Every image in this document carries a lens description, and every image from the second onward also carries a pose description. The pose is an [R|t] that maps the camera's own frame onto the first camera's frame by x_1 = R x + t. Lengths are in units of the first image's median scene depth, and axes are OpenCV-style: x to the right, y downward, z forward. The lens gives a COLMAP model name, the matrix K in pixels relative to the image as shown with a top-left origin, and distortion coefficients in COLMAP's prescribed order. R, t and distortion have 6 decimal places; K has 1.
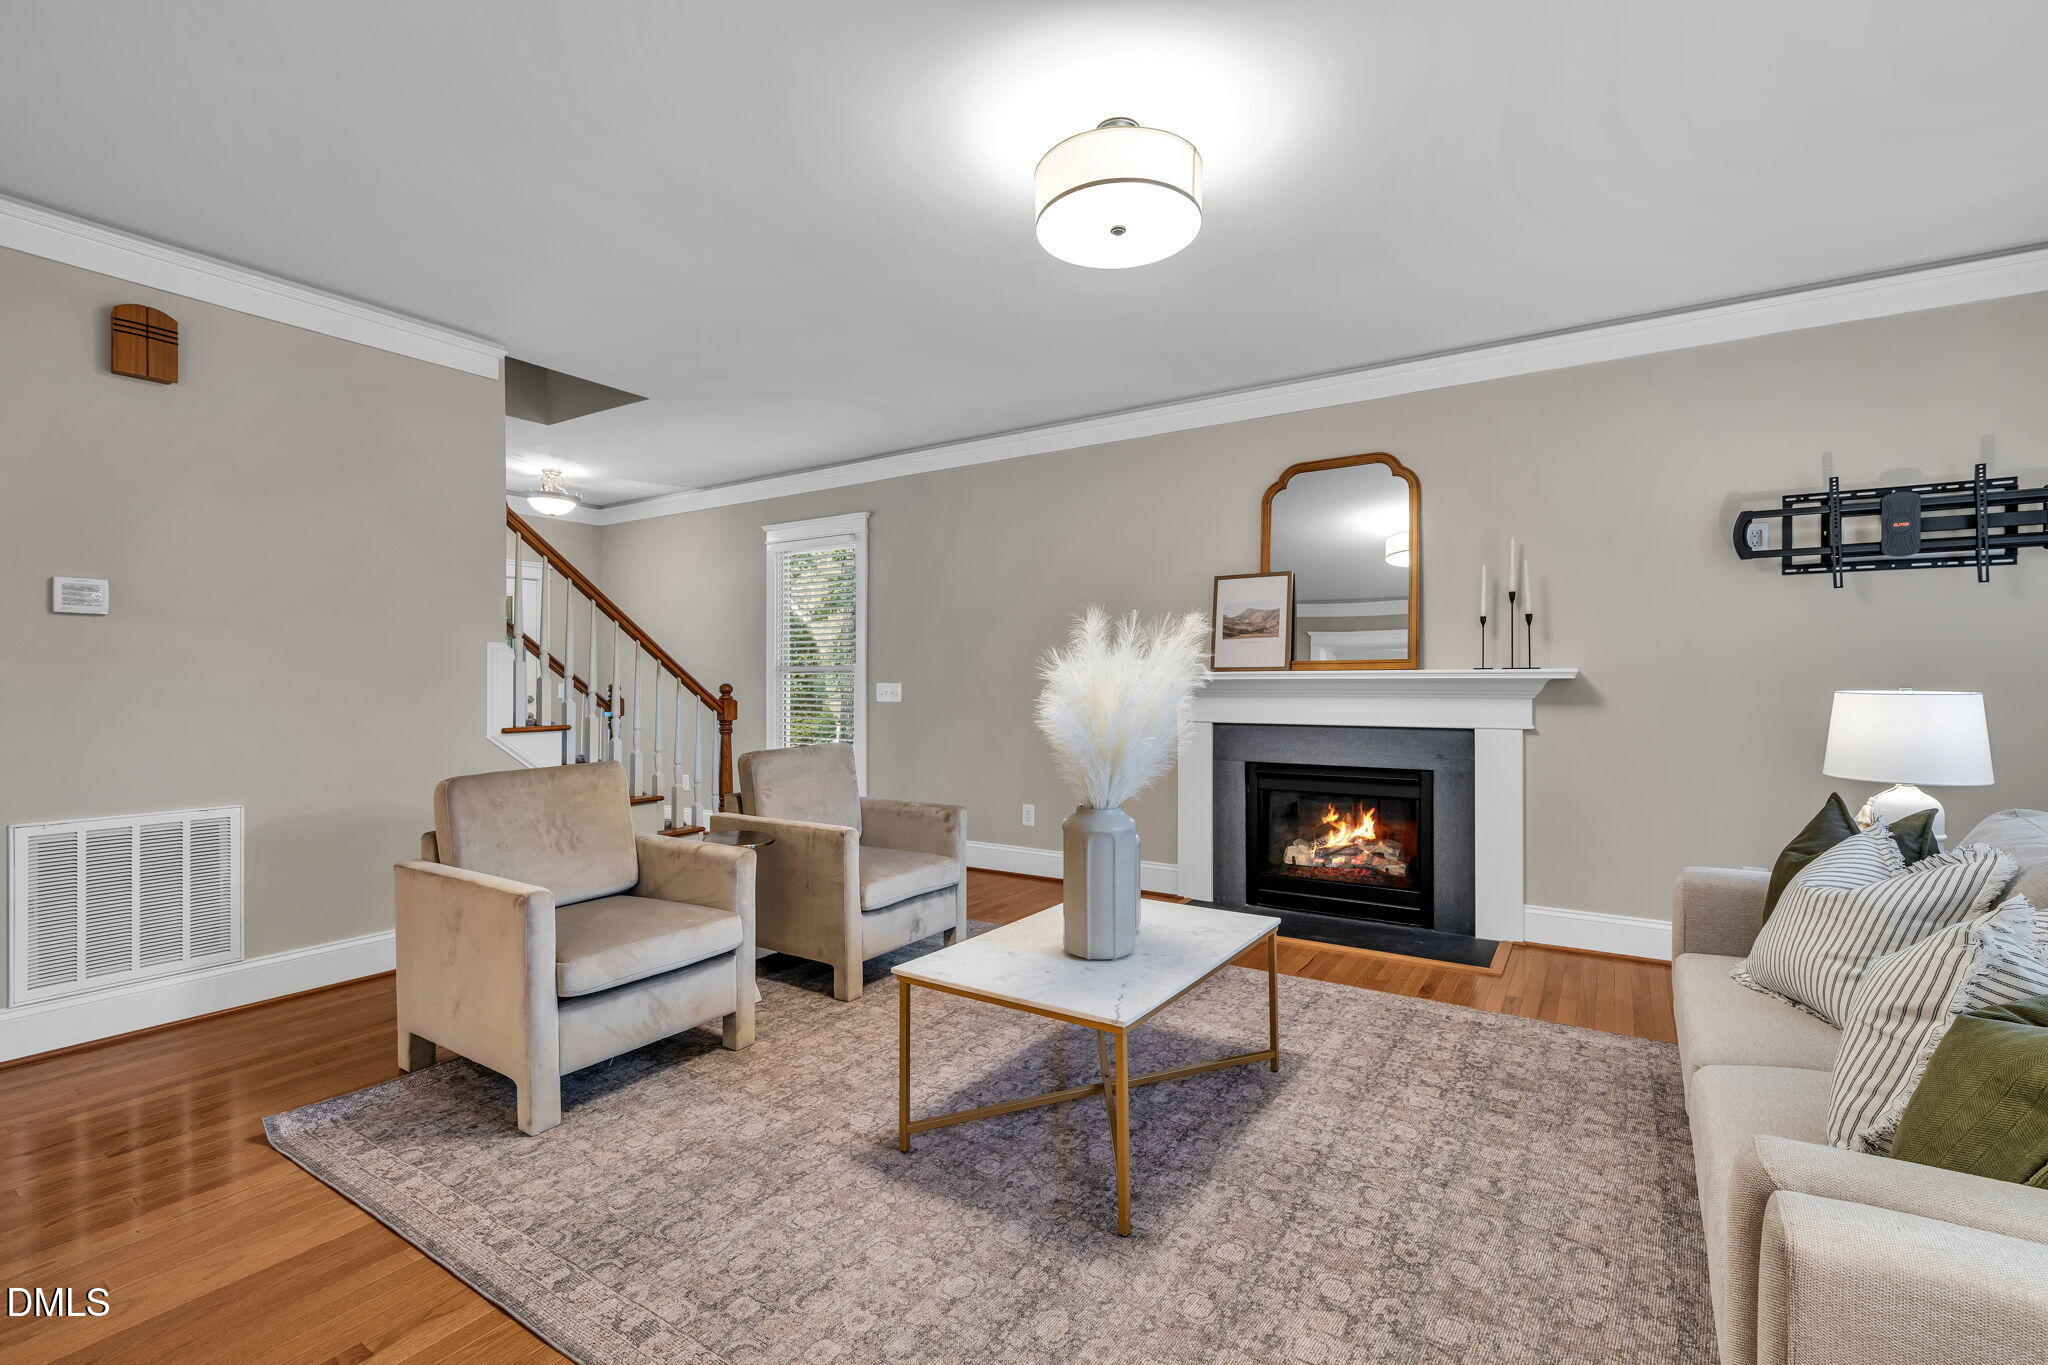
lens RADIAL K [[889.6, 0, 1034.2], [0, 889.6, 681.6], [0, 0, 1]] dist [-0.003346, -0.000595]
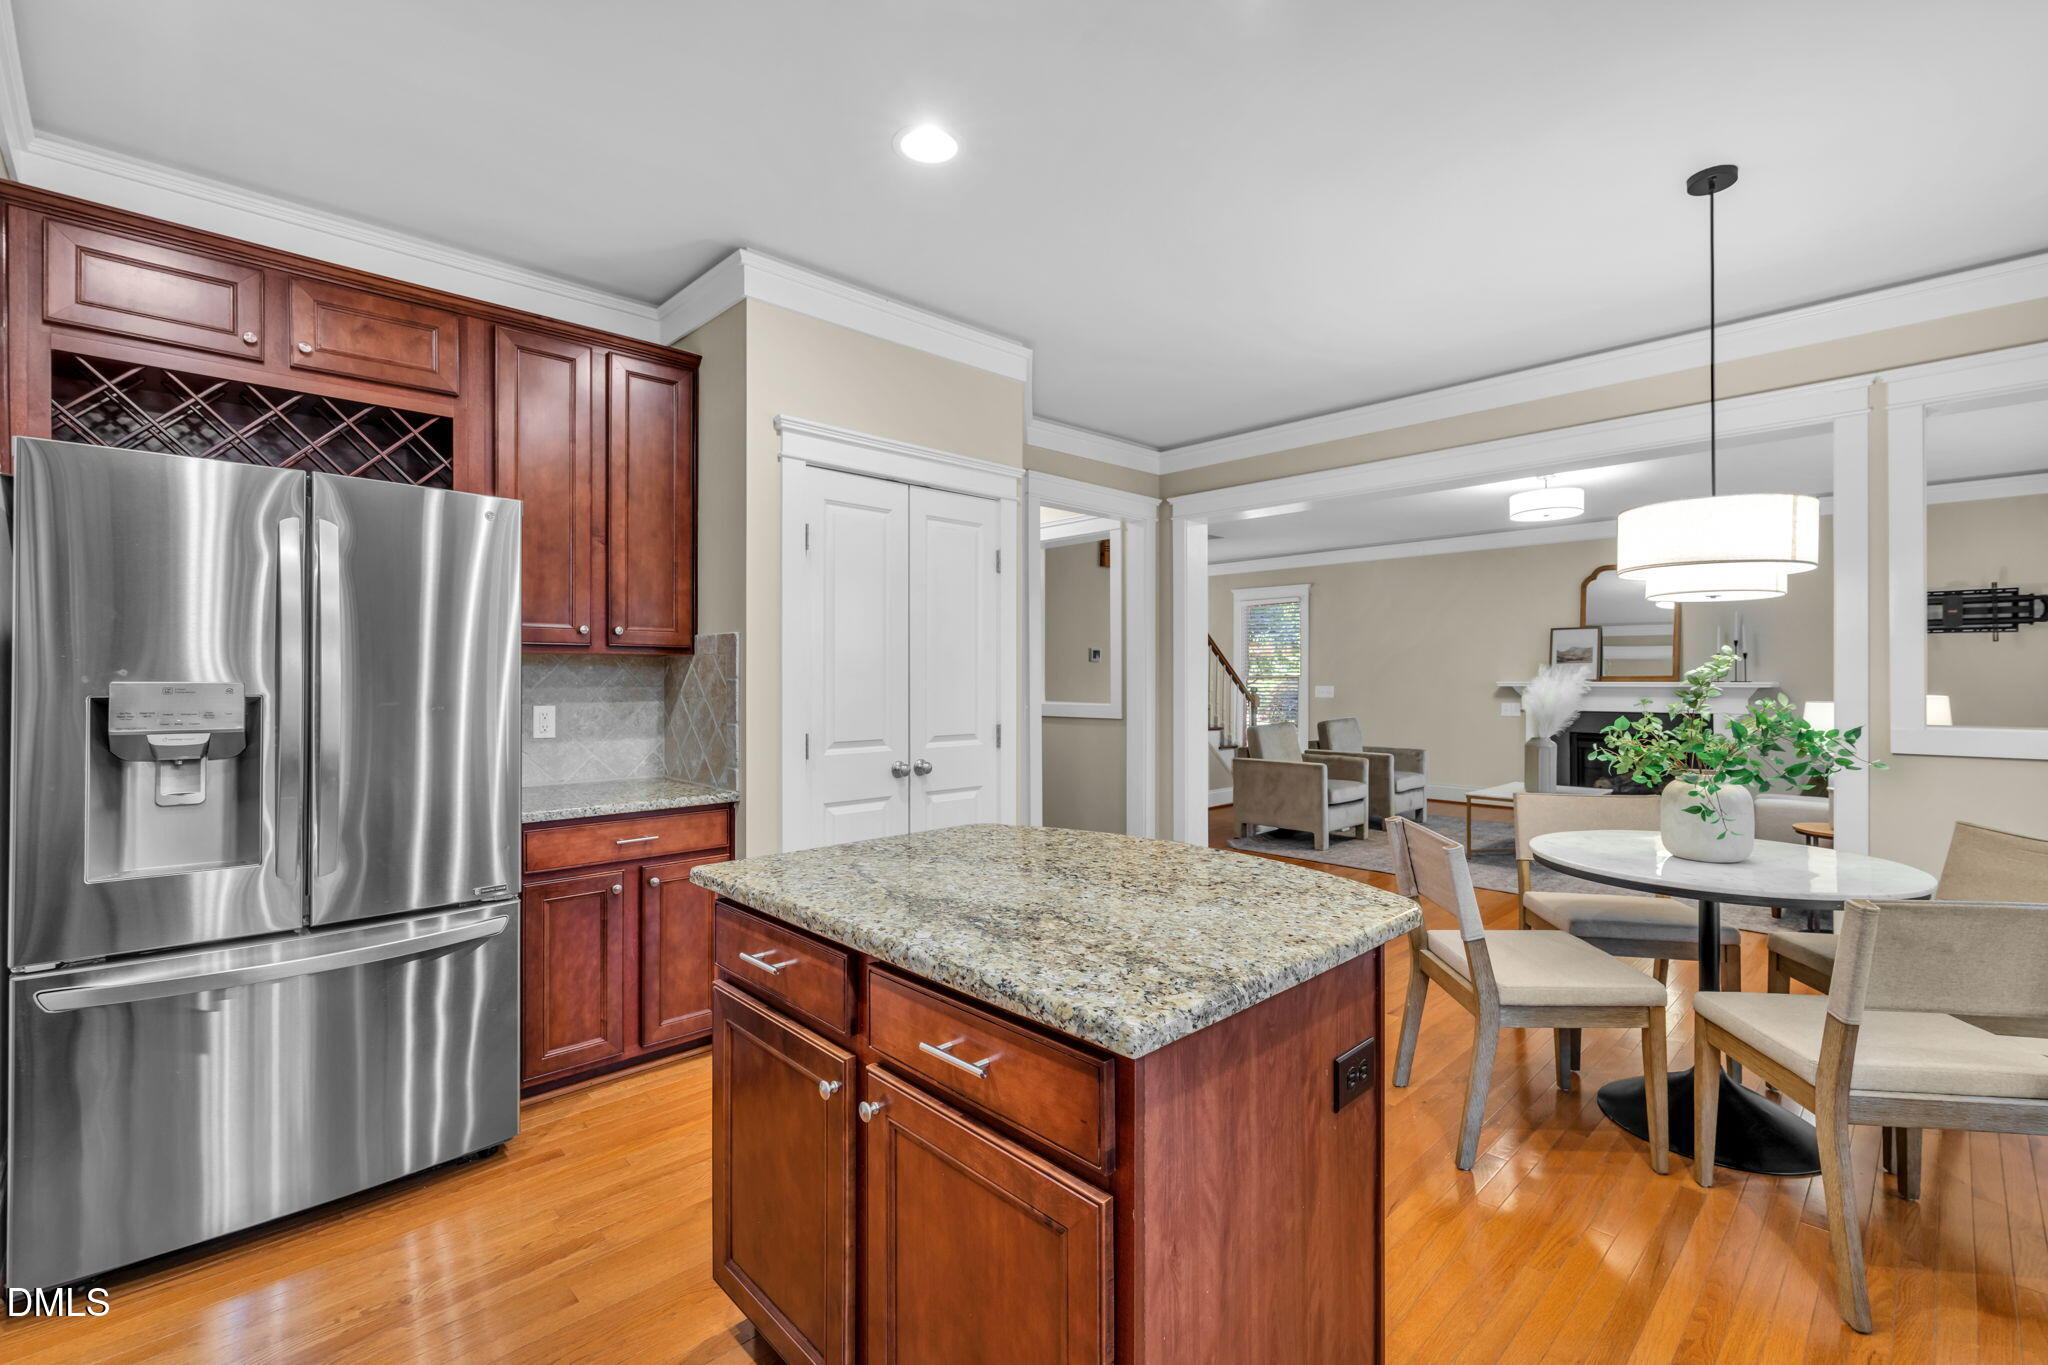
lens RADIAL K [[889.6, 0, 1034.2], [0, 889.6, 681.6], [0, 0, 1]] dist [-0.003346, -0.000595]
pose [[0.974080, 0.001298, -0.226198, -0.544491], [0.000241, 0.999977, 0.006777, -0.030862], [0.226202, -0.006656, 0.974058, -1.313455]]
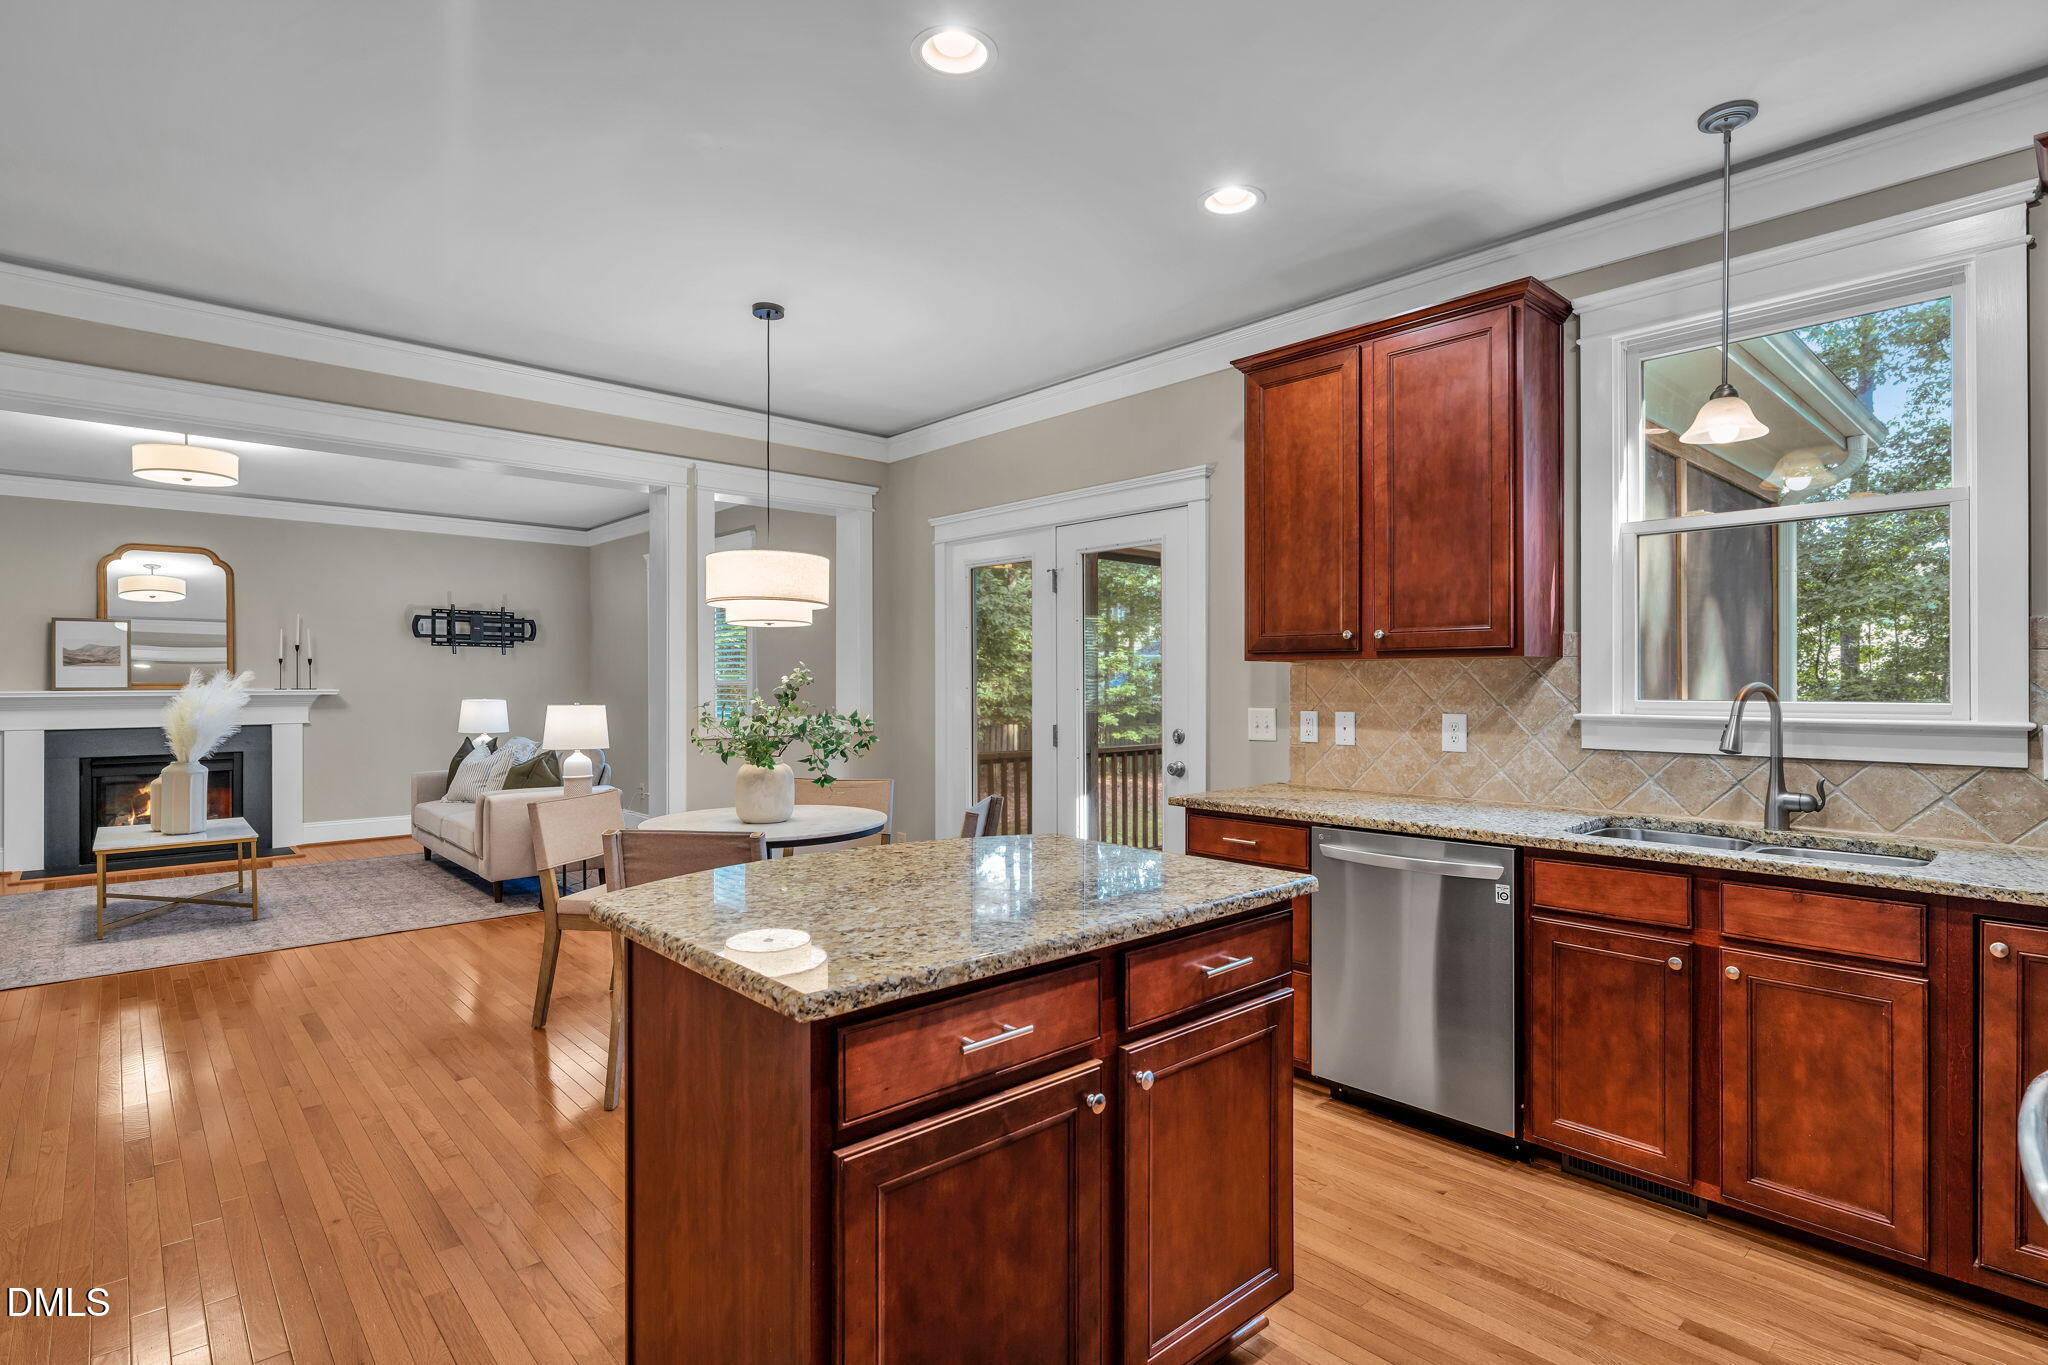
lens RADIAL K [[1015.6, 0, 1024.0], [0, 1015.6, 682.5], [0, 0, 1]] dist [0.001331, 0.000019]
pose [[0.256919, 0.000905, 0.966433, -1.169691], [0.000691, 0.999999, -0.001120, -0.027387], [-0.966433, 0.000955, 0.256918, -1.021599]]
